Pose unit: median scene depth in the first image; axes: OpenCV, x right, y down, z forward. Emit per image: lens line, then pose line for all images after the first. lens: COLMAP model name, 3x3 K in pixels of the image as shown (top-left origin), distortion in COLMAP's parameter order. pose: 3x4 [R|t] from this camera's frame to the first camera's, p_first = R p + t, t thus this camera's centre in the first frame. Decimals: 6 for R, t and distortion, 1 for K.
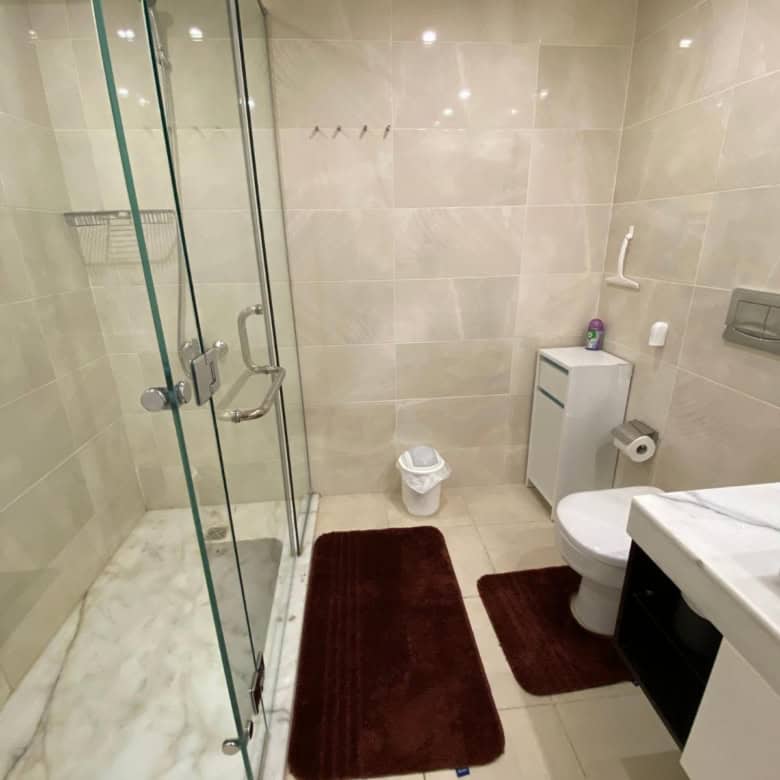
lens RADIAL K [[418.4, 0, 388.3], [0, 418.4, 388.5], [0, 0, 1]] dist [0.062710, -0.054603]
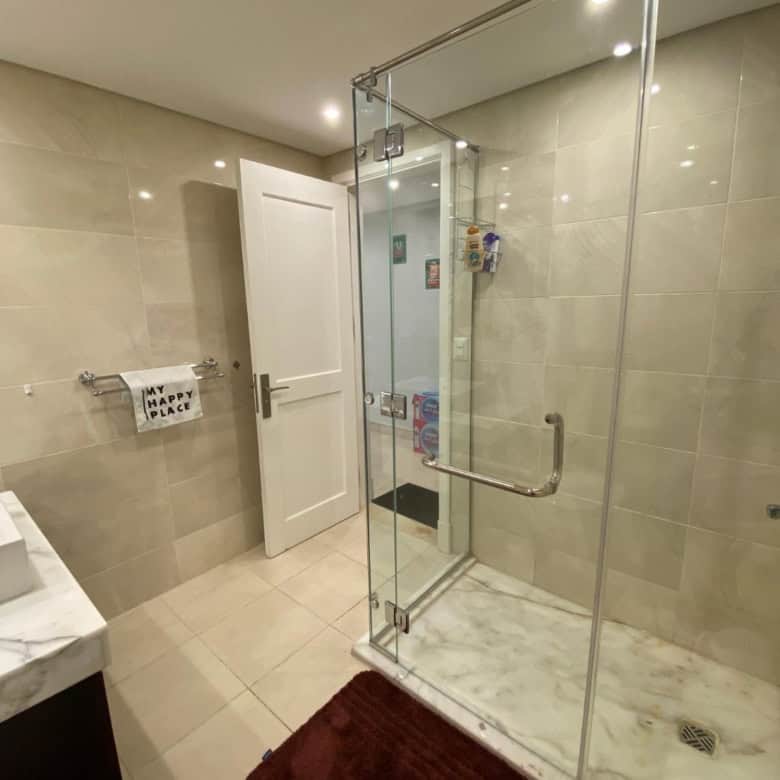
lens RADIAL K [[428.9, 0, 393.2], [0, 428.9, 390.5], [0, 0, 1]] dist [0.000583, -0.000126]
pose [[-0.704952, 0.171097, -0.688308, 0.481857], [-0.206879, 0.878662, 0.430296, -0.522343], [0.678412, 0.445735, -0.584018, 1.221255]]
